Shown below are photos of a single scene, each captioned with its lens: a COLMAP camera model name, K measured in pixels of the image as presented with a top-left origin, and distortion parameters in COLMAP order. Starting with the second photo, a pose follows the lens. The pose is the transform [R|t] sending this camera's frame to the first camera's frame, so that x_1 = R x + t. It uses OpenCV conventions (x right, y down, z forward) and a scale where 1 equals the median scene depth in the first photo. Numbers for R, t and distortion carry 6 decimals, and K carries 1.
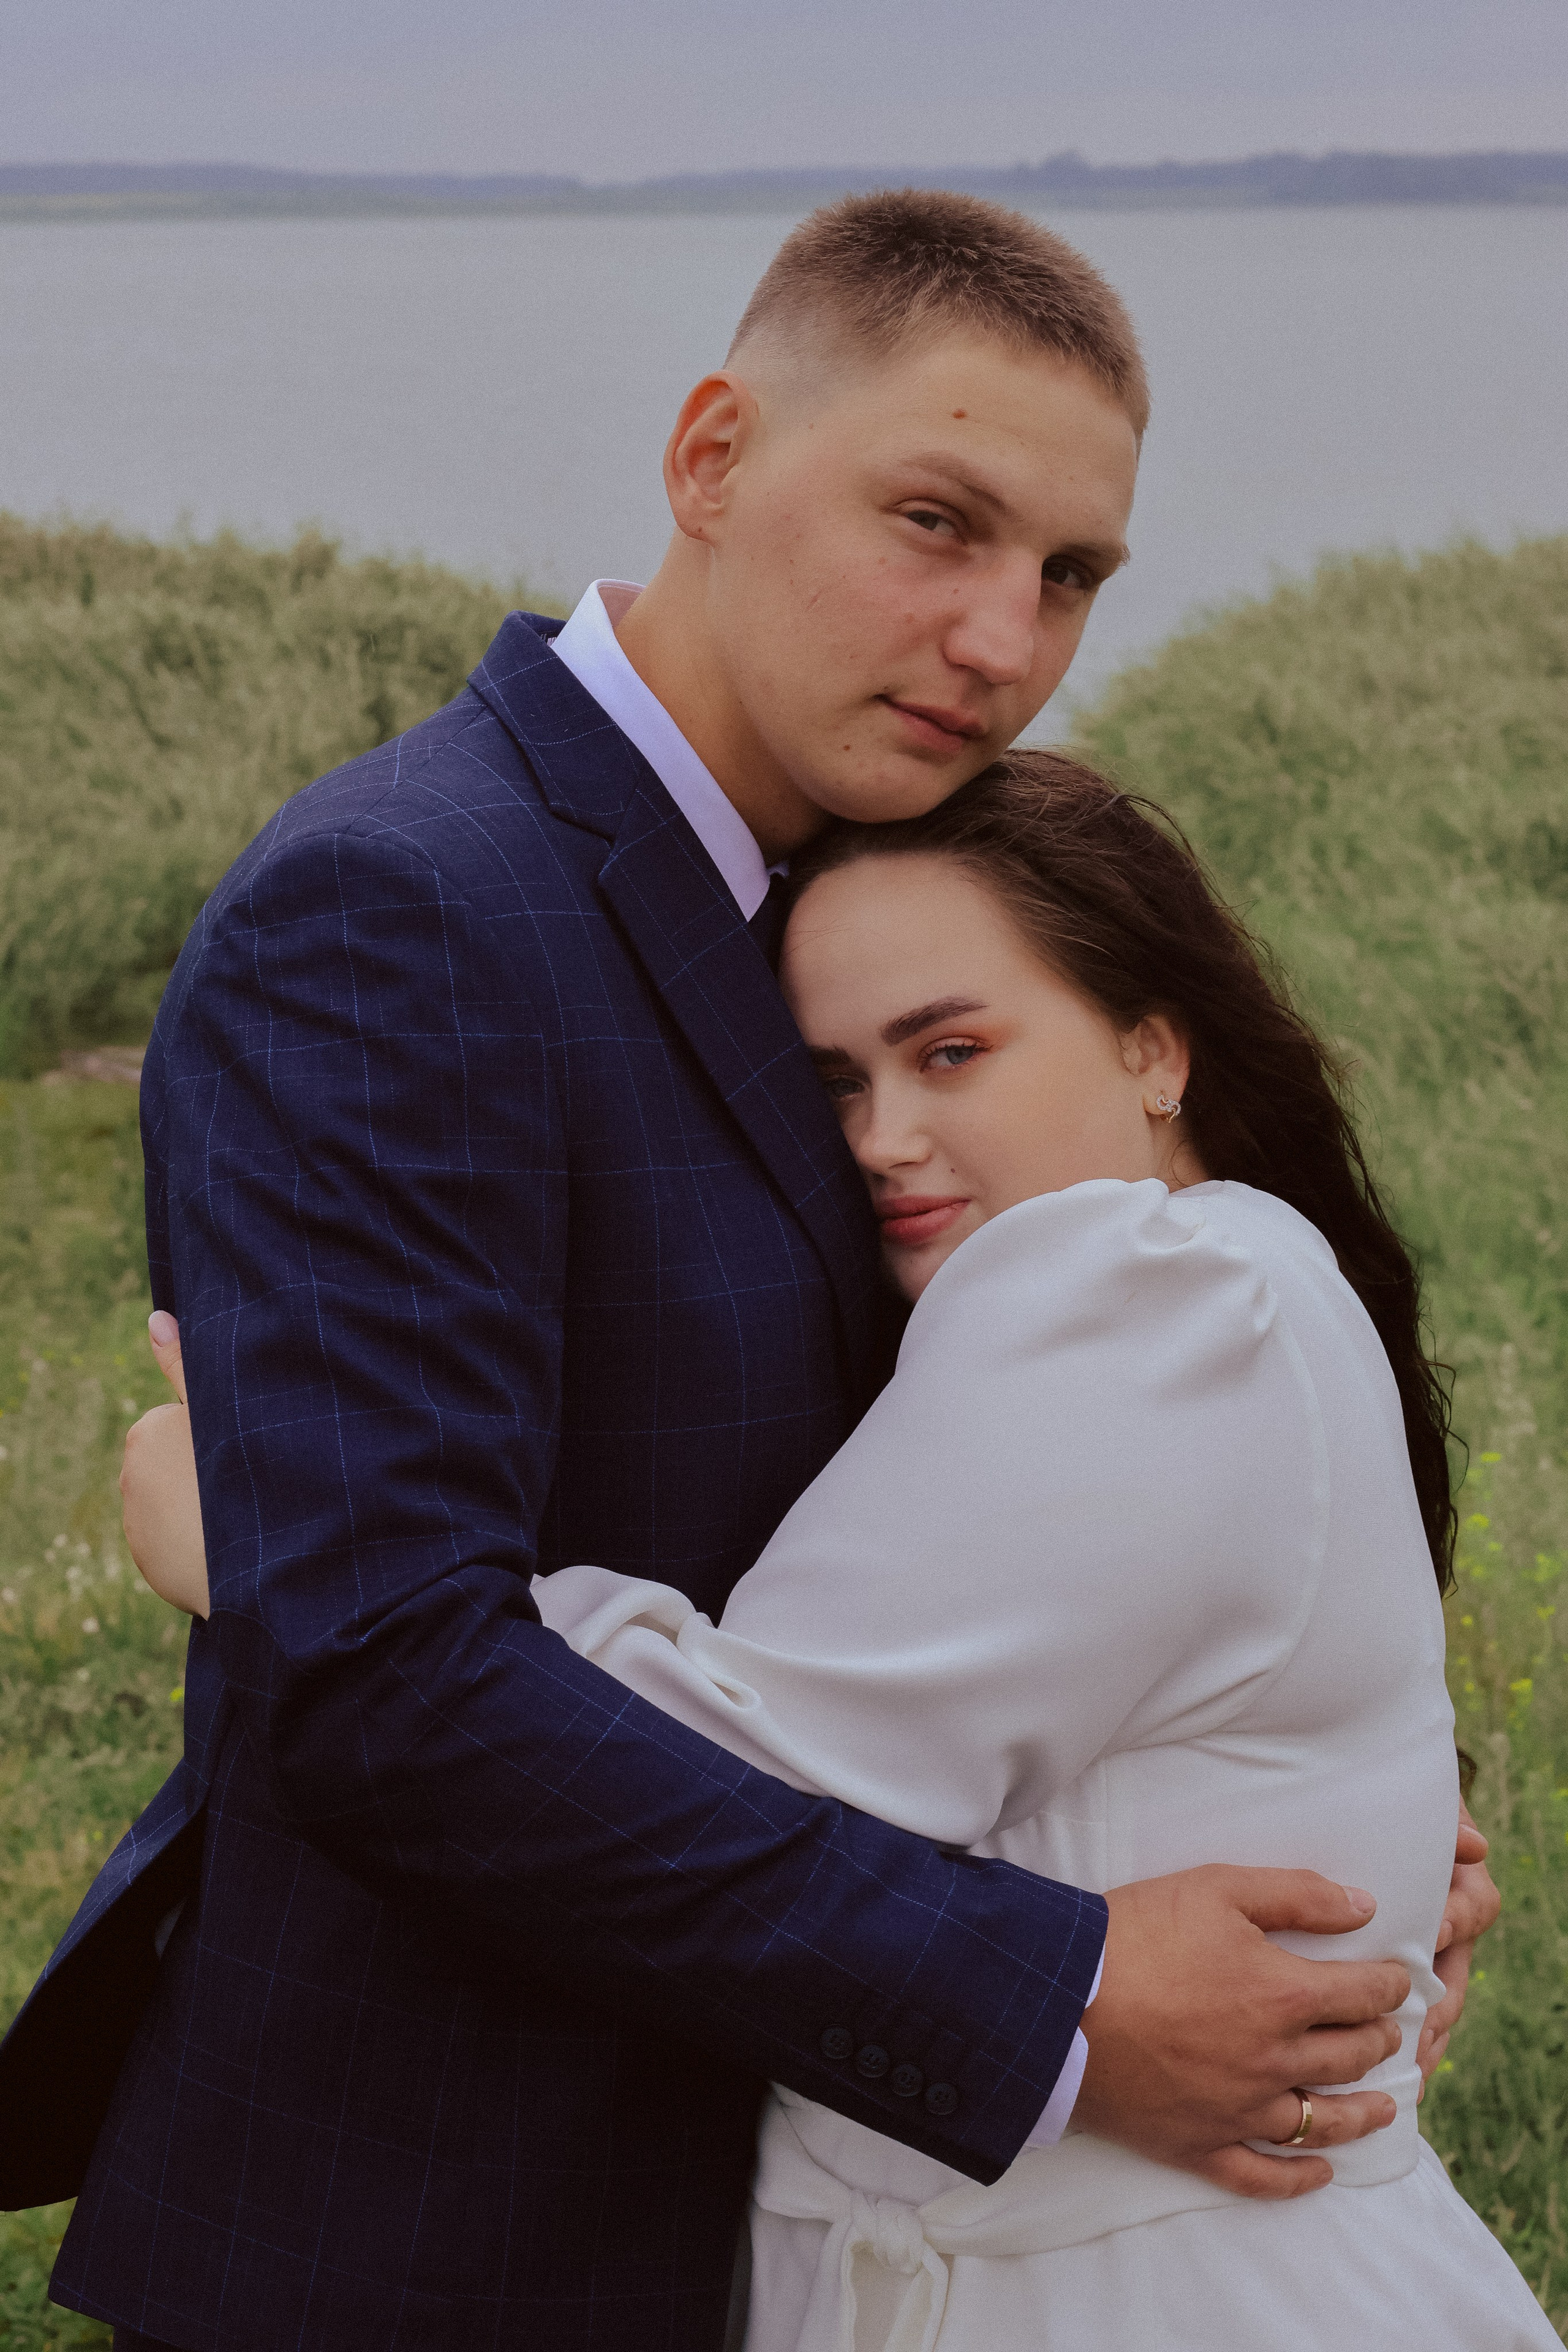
lens RADIAL K [[5307.5, 0, 784.0], [0, 5307.5, 1176.0], [0, 0, 1]] dist [0.075540, 0.032853]
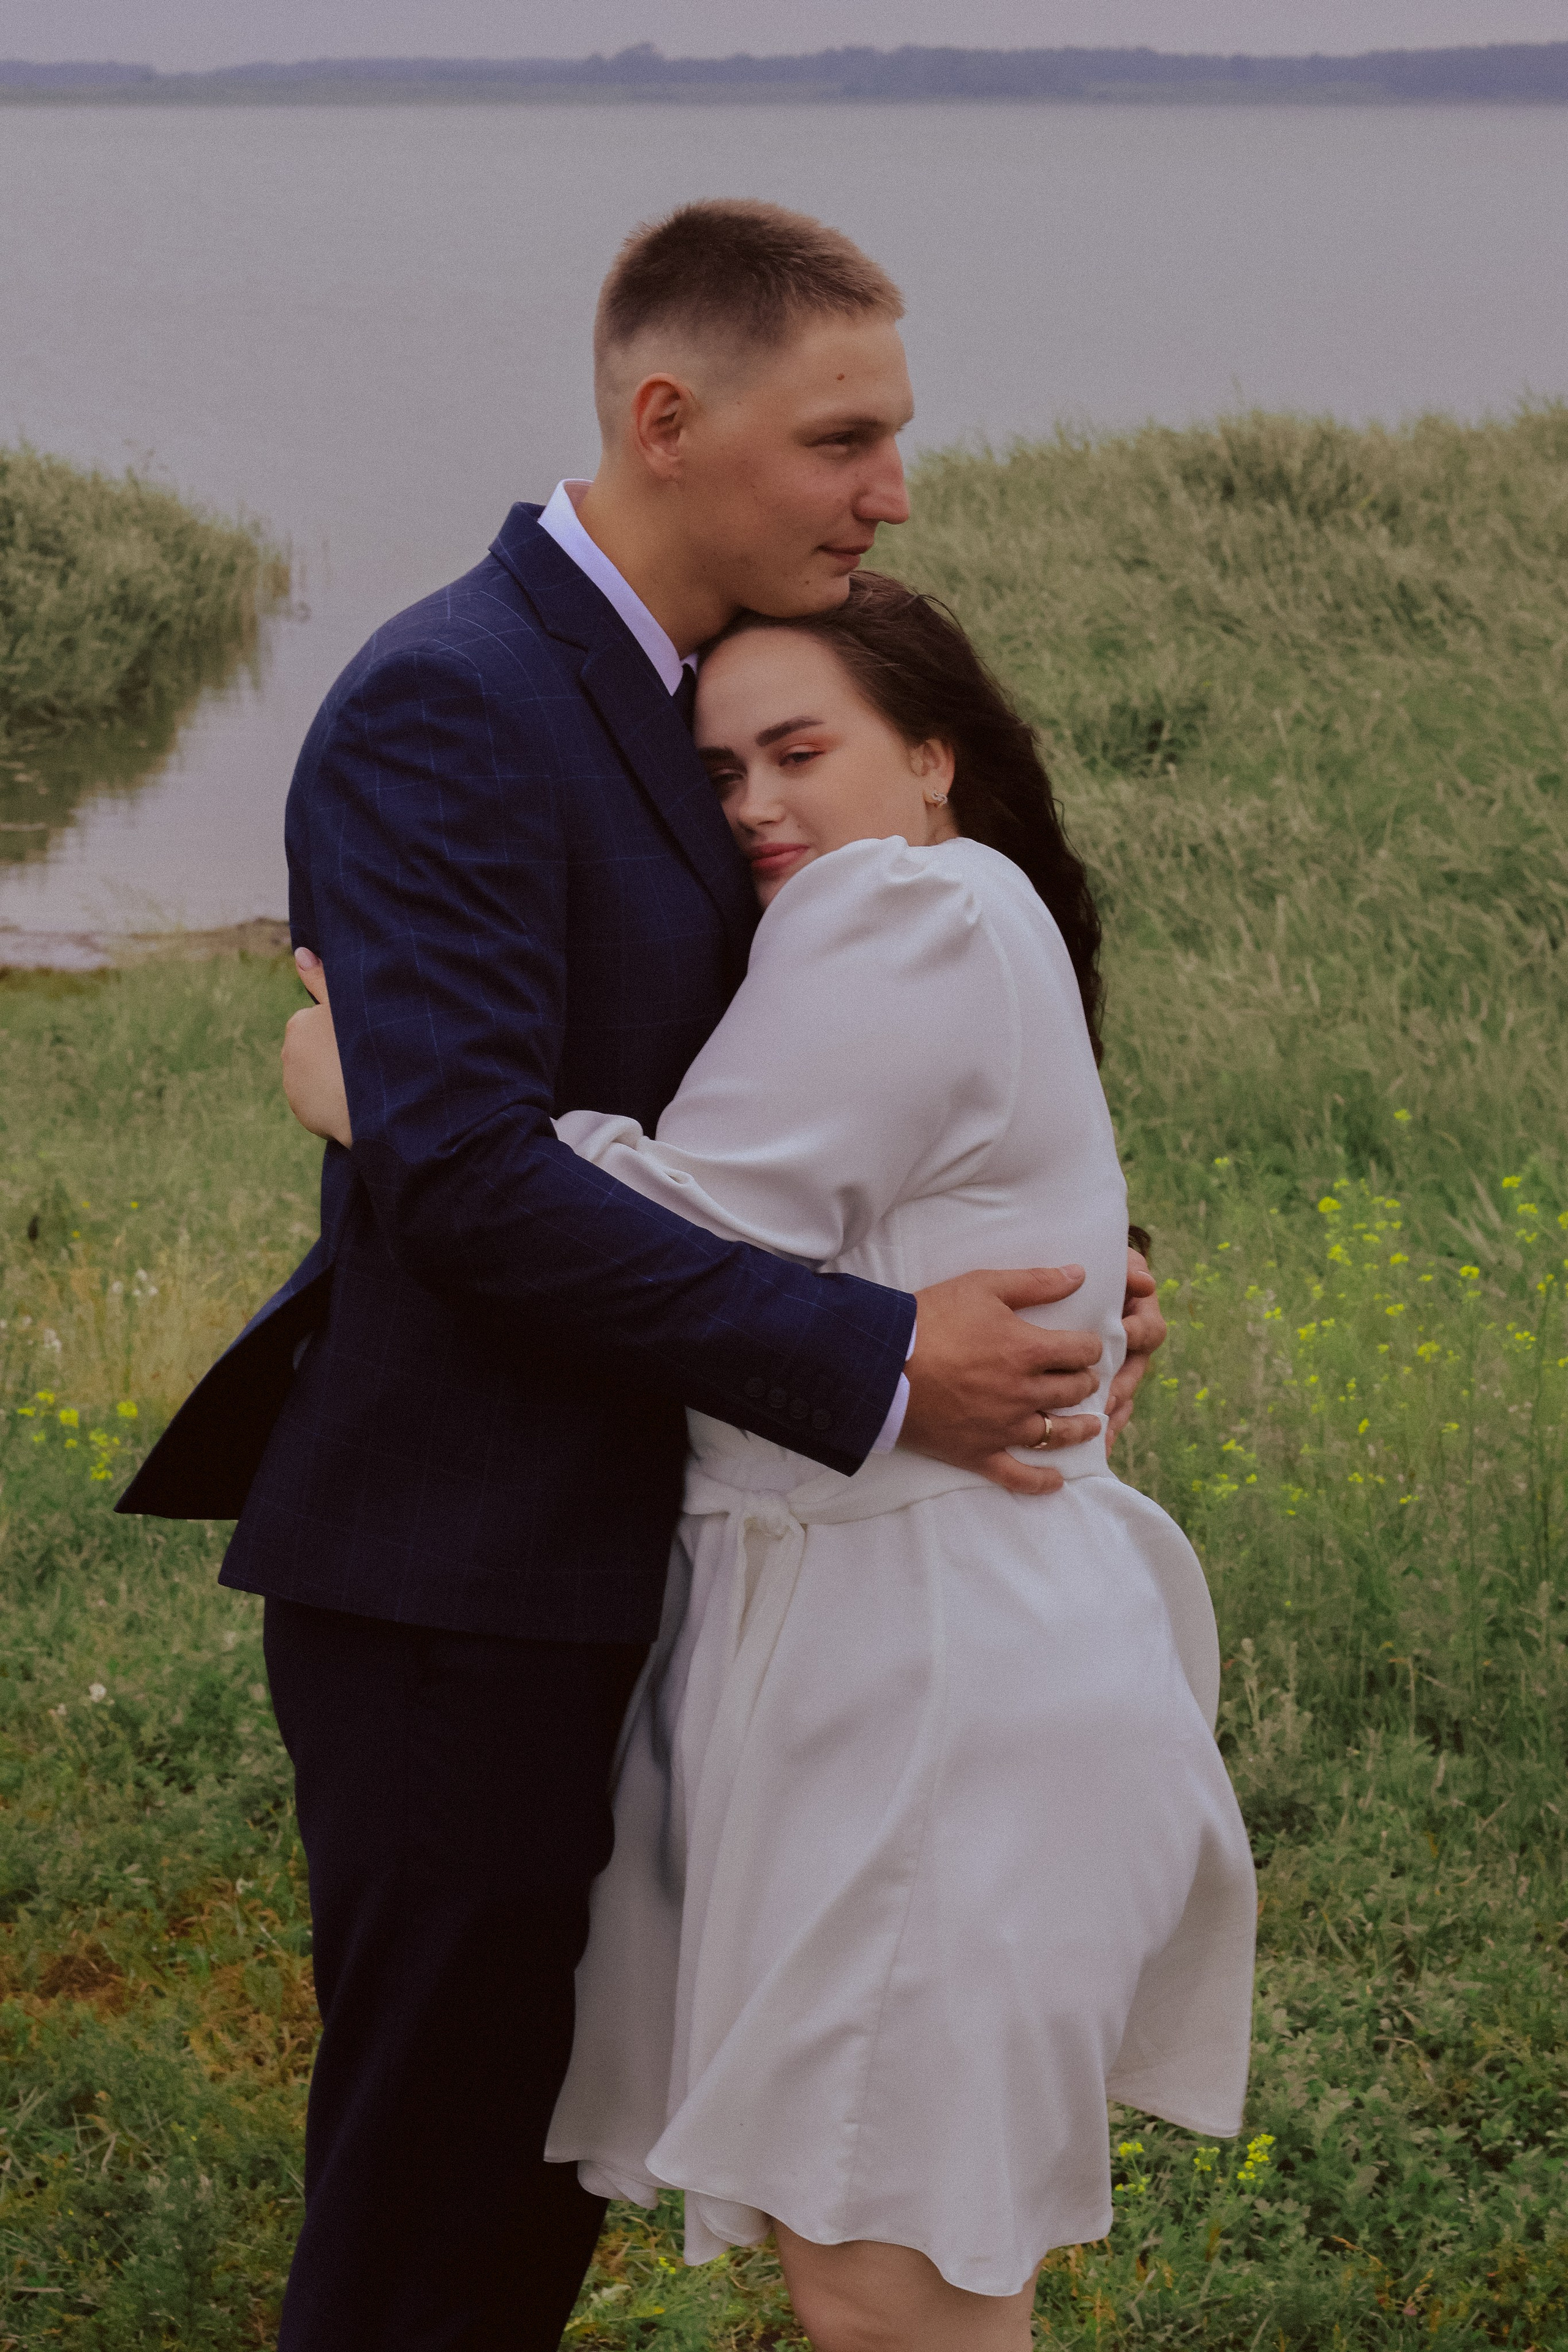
lens RADIAL K [[5307.5, 0, 784.0], [0, 5307.5, 1176.0], [0, 0, 1]] dist [0.075540, 0.032853]
pose [[0.999033, -0.031259, 0.030911, -0.027508], [0.028436, 0.995723, 0.087906, -0.044685], [-0.033527, -0.086942, 0.995649, -0.611712]]
